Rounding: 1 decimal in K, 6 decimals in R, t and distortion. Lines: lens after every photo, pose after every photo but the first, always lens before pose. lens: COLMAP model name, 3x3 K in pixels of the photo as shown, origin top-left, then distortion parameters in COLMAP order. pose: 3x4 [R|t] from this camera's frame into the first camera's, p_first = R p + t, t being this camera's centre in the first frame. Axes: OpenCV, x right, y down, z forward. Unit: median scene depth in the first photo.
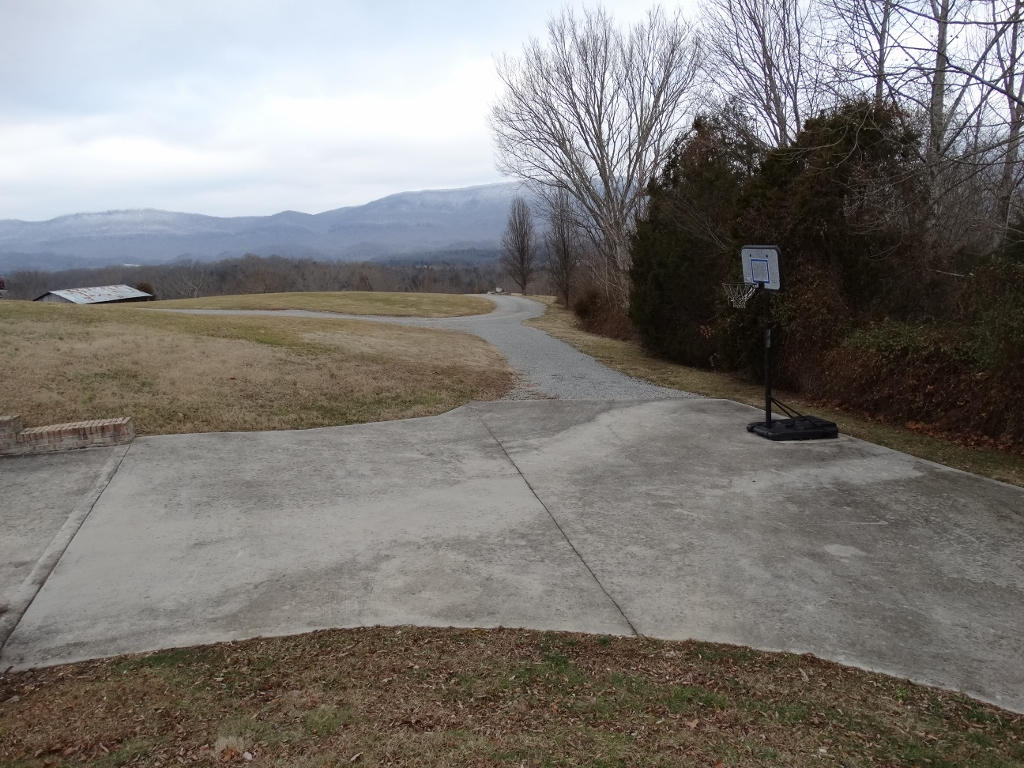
lens RADIAL K [[740.0, 0, 514.3], [0, 740.0, 376.9], [0, 0, 1]] dist [0.015768, -0.000369]
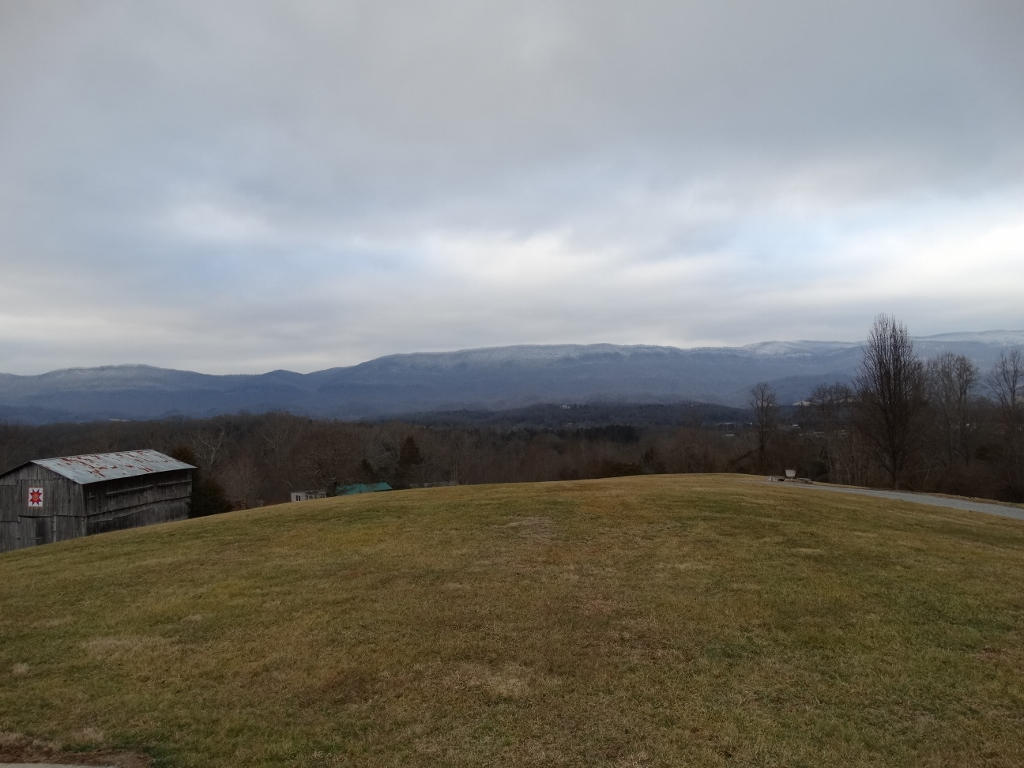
lens RADIAL K [[740.0, 0, 513.5], [0, 740.0, 373.4], [0, 0, 1]] dist [0.015768, -0.000369]
pose [[0.999650, 0.020657, 0.016516, -0.237067], [-0.016513, 0.975287, -0.220322, -0.054625], [-0.020659, 0.219973, 0.975287, 0.374820]]
